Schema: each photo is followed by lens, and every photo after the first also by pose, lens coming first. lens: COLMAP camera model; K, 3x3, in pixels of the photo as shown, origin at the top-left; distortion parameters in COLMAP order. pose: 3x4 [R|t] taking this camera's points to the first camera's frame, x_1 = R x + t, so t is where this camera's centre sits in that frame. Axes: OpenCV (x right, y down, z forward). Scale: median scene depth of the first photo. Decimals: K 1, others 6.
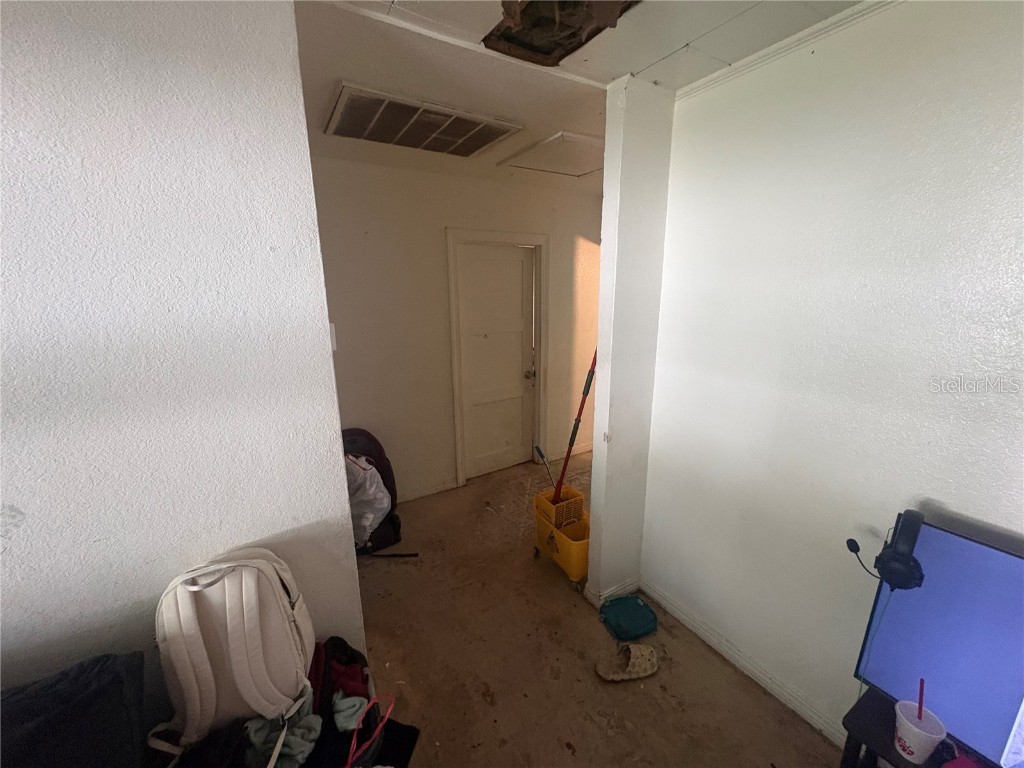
lens RADIAL K [[406.8, 0, 511.9], [0, 406.8, 382.0], [0, 0, 1]] dist [-0.002491, -0.000016]
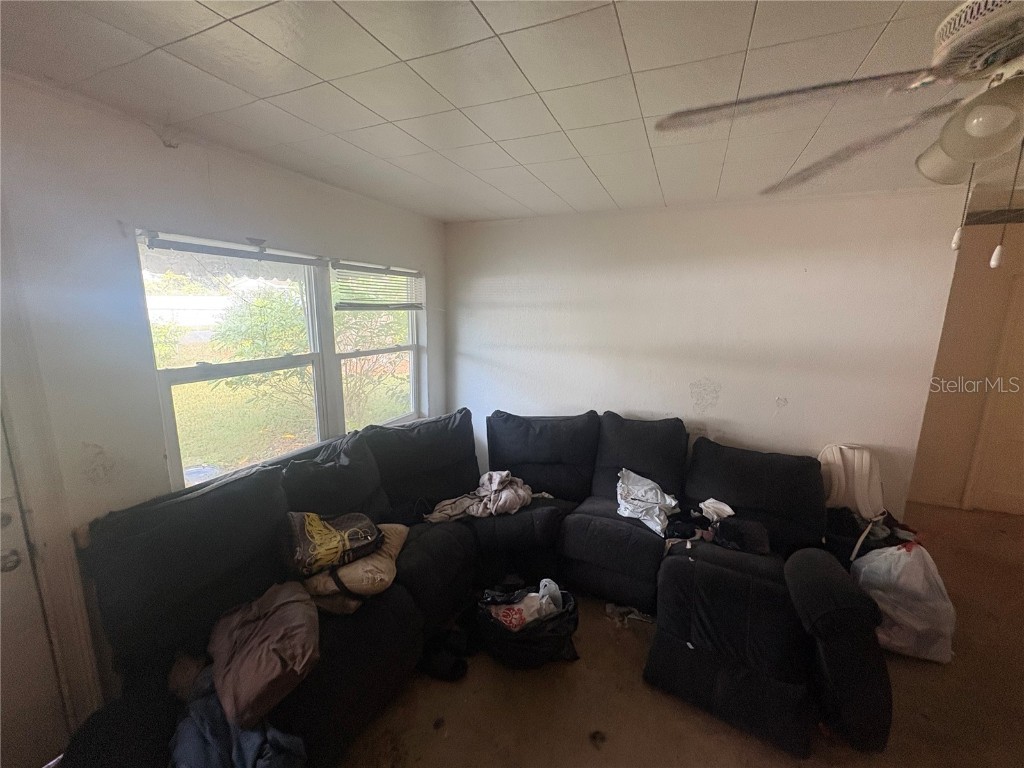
lens RADIAL K [[406.8, 0, 511.9], [0, 406.8, 382.0], [0, 0, 1]] dist [-0.002491, -0.000016]
pose [[0.573670, 0.161169, -0.803074, -0.021986], [-0.205402, 0.977428, 0.049432, 0.381250], [0.792914, 0.136595, 0.593826, -1.986918]]
